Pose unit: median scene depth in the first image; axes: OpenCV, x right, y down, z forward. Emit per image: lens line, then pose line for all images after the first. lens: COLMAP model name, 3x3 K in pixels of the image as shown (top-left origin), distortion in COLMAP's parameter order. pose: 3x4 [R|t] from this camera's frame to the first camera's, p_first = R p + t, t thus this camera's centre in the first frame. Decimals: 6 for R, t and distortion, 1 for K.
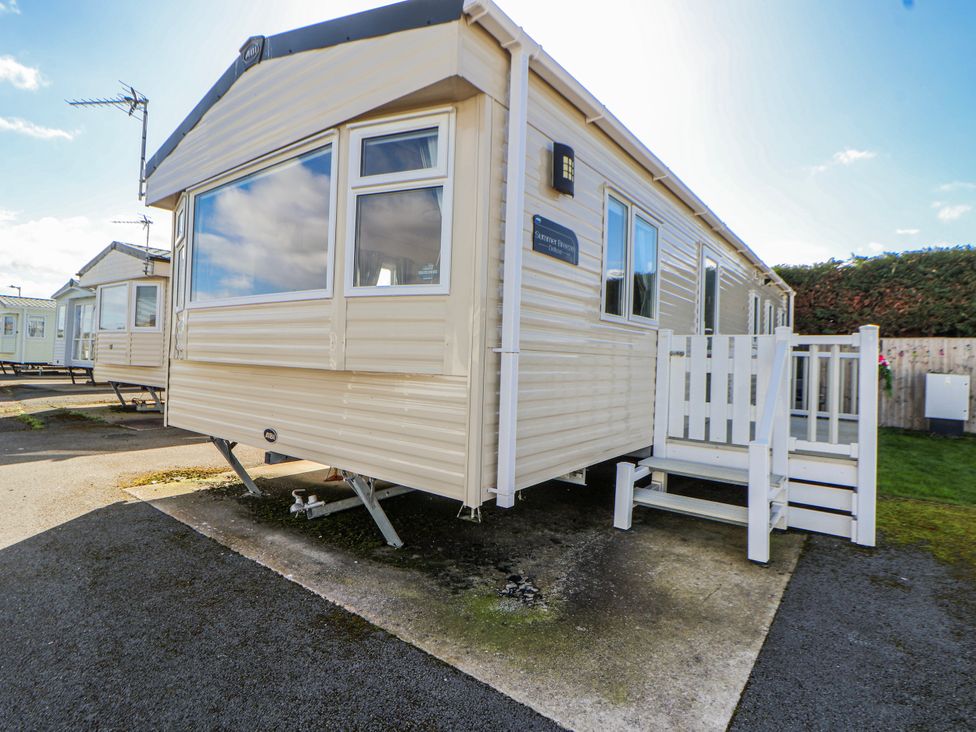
lens RADIAL K [[498.9, 0, 490.7], [0, 498.9, 357.6], [0, 0, 1]] dist [0.001192, -0.001135]
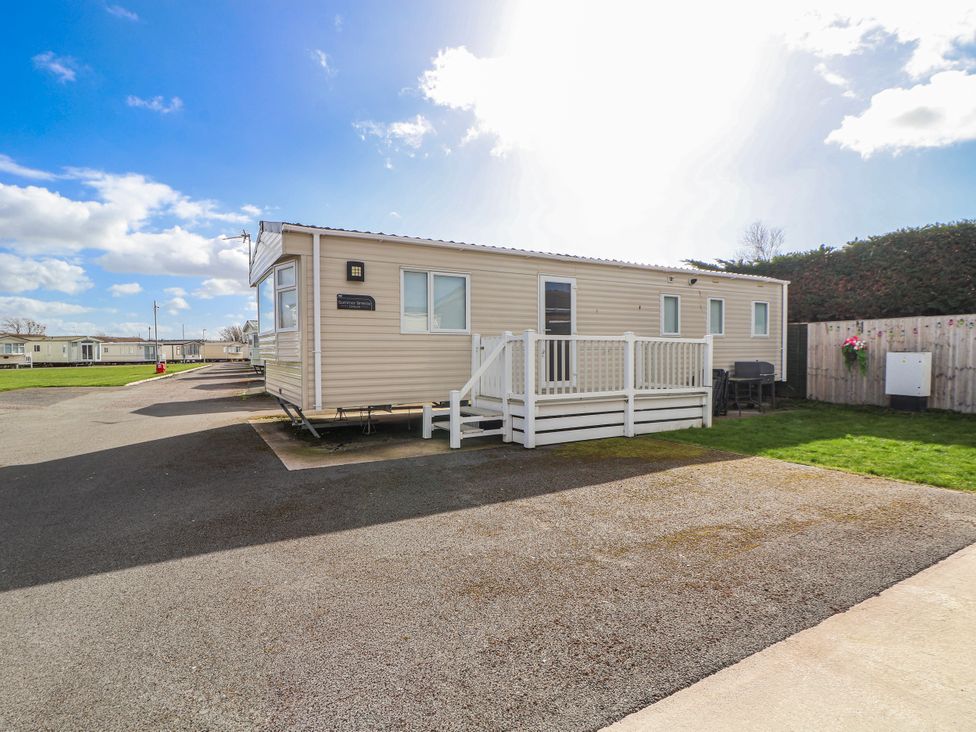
lens RADIAL K [[498.9, 0, 484.7], [0, 498.9, 368.8], [0, 0, 1]] dist [0.001192, -0.001135]
pose [[0.929873, -0.023186, -0.367150, 0.457050], [0.034994, 0.999061, 0.025537, 0.009799], [0.366213, -0.036594, 0.929811, -0.277654]]
